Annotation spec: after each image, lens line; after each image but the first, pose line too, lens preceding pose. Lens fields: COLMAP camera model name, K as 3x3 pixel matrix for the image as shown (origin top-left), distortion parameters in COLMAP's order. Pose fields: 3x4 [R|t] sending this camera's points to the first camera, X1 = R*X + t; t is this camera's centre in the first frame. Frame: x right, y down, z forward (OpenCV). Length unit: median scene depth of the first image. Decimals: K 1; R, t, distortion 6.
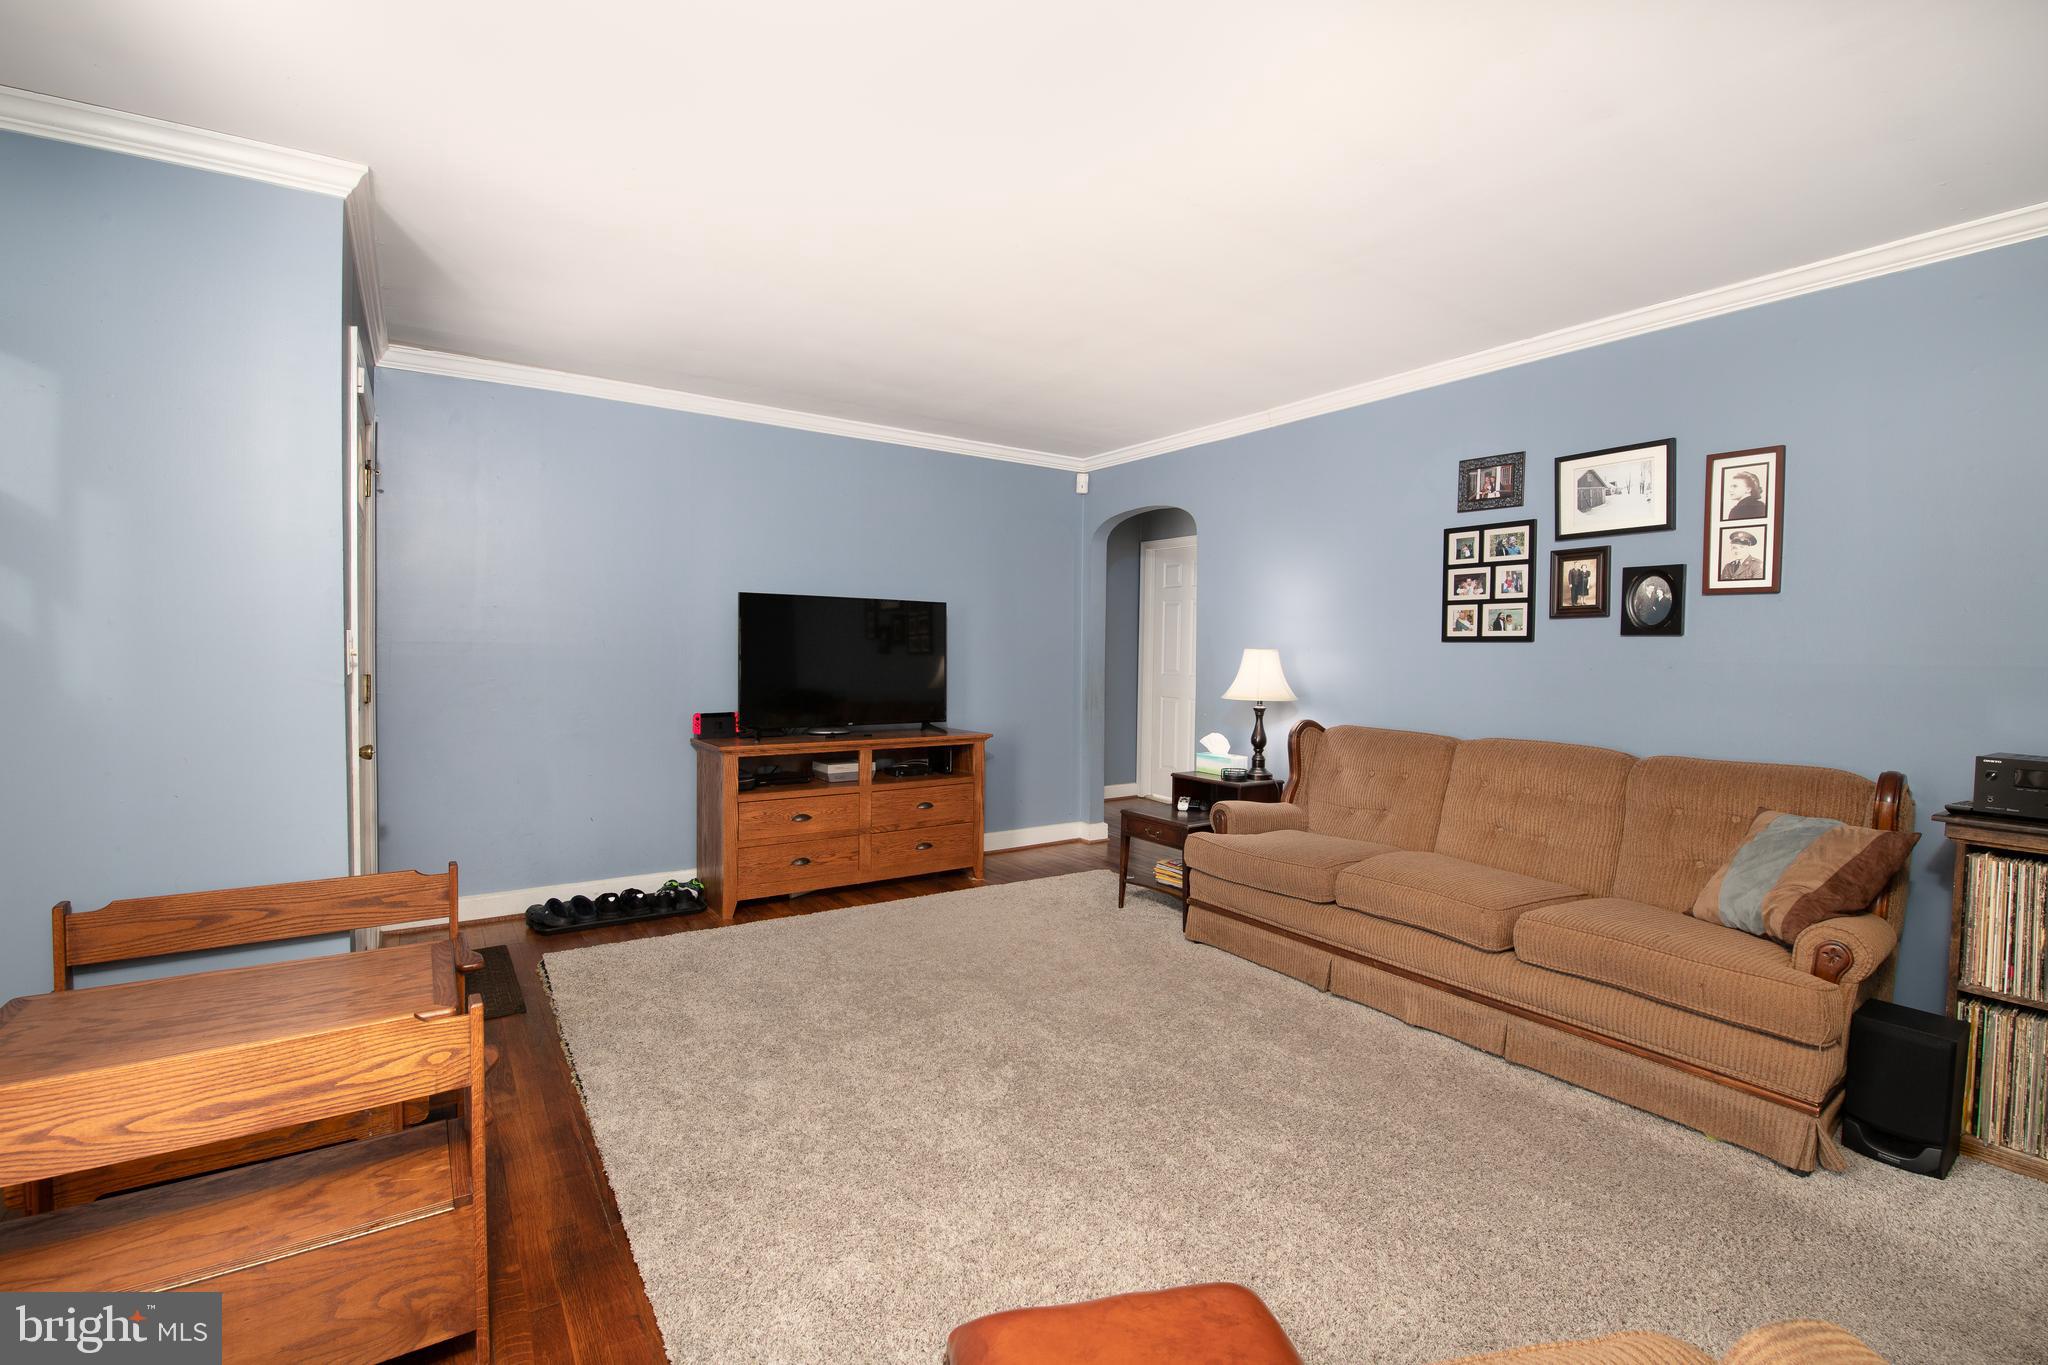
lens RADIAL K [[904.9, 0, 1007.9], [0, 904.9, 668.0], [0, 0, 1]] dist [-0.008692, -0.005479]
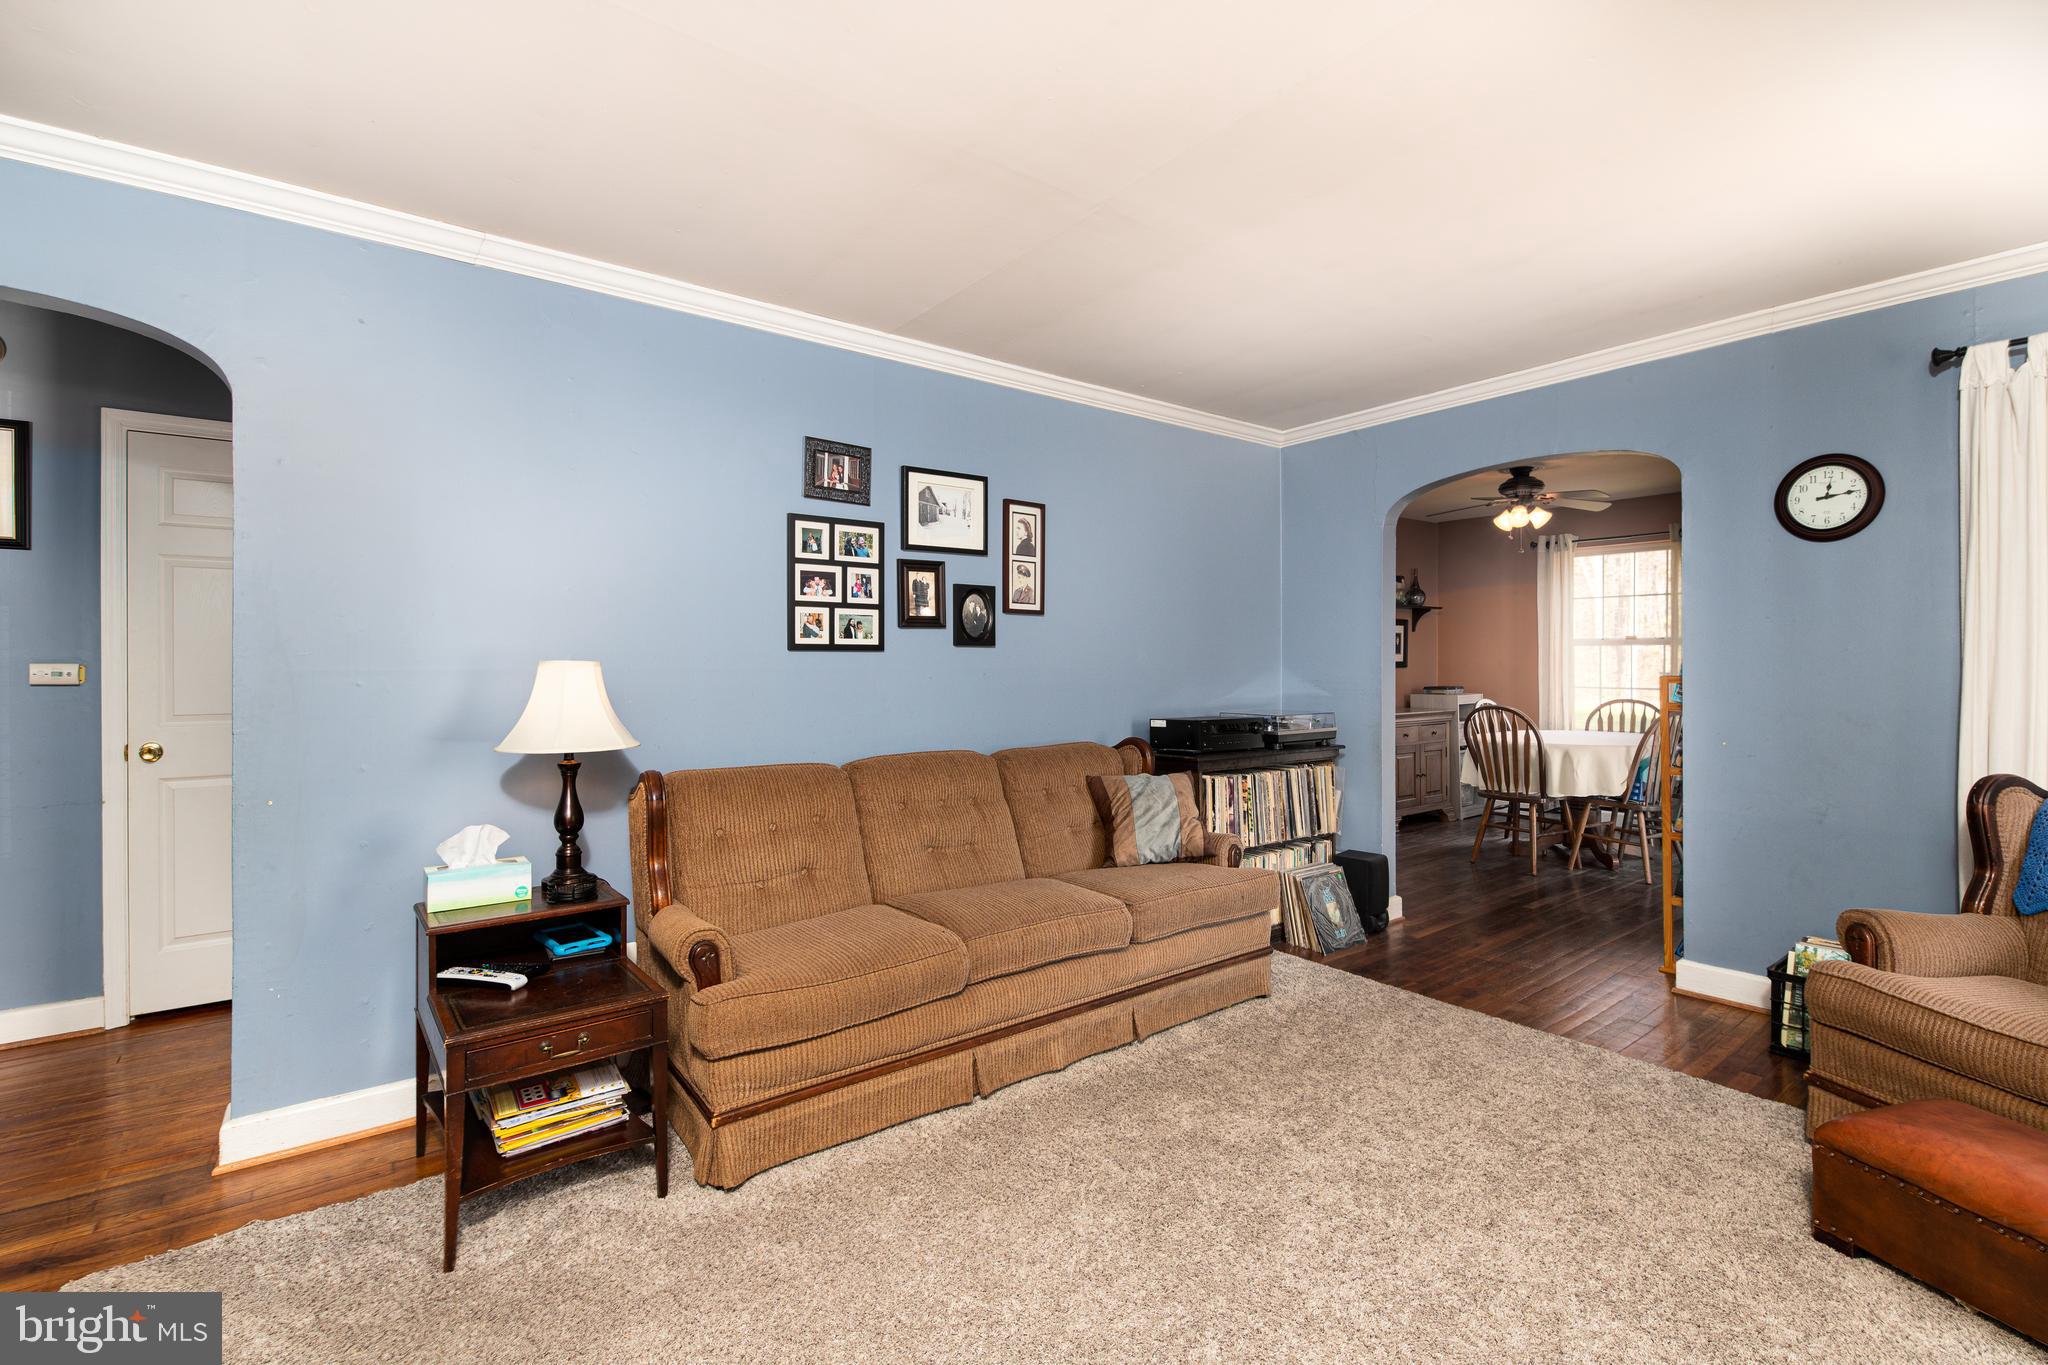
lens RADIAL K [[904.9, 0, 1017.5], [0, 904.9, 671.2], [0, 0, 1]] dist [-0.008692, -0.005479]
pose [[-0.076344, -0.011814, 0.997012, -0.373696], [0.028147, 0.999506, 0.013999, -0.016463], [-0.996684, 0.029132, -0.075974, 0.903765]]
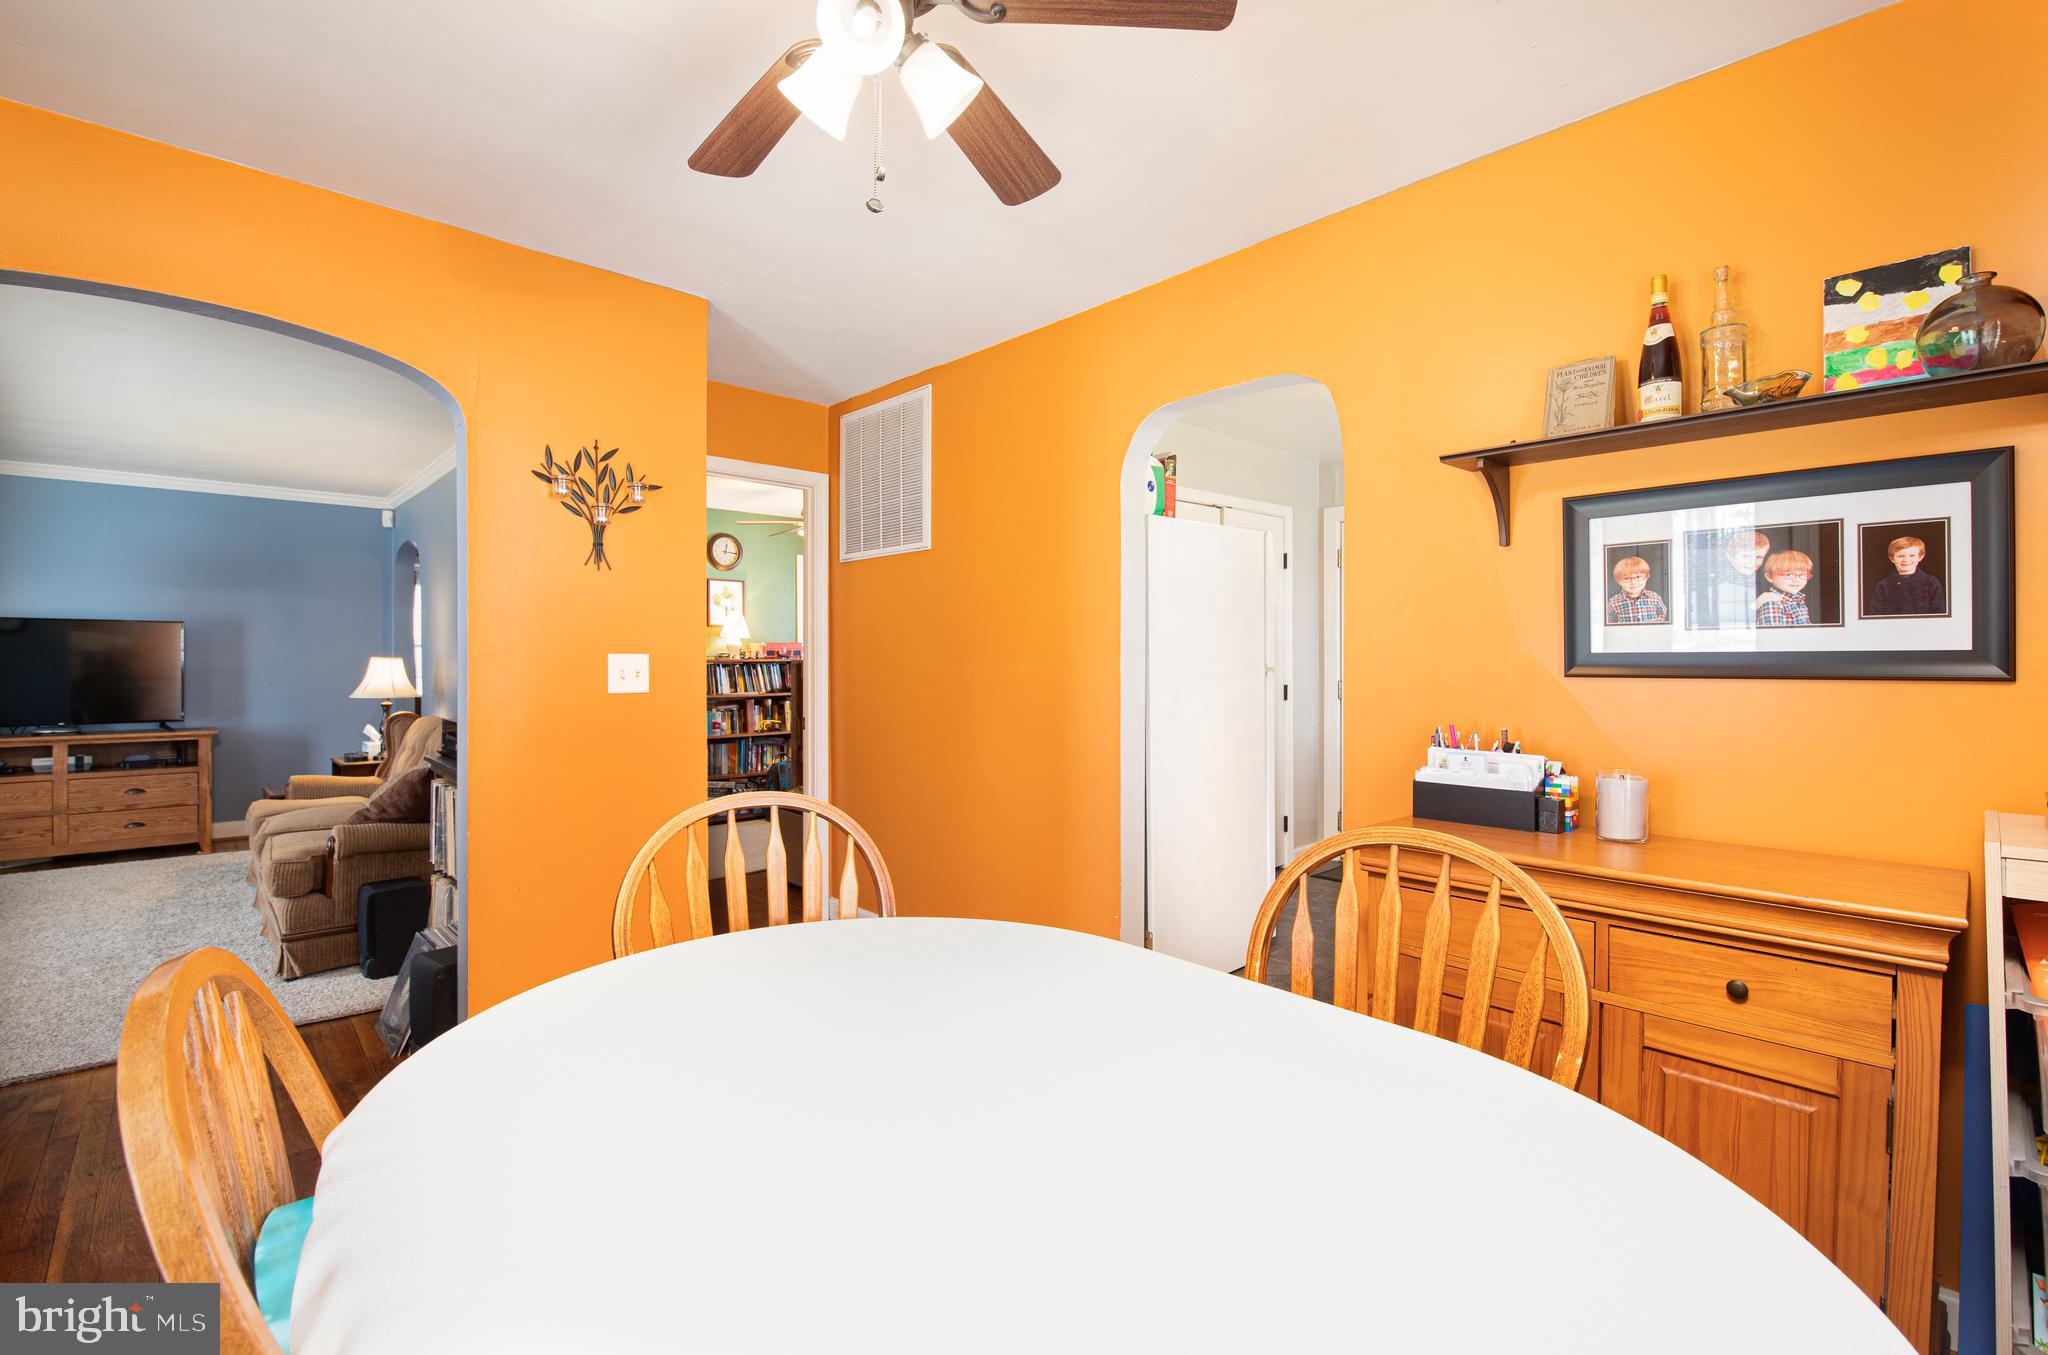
lens RADIAL K [[904.9, 0, 1062.9], [0, 904.9, 663.5], [0, 0, 1]] dist [-0.008692, -0.005479]
pose [[0.980797, -0.010640, 0.194739, 1.158896], [0.013712, 0.999802, -0.014436, 0.022770], [-0.194546, 0.016829, 0.980749, -0.518615]]
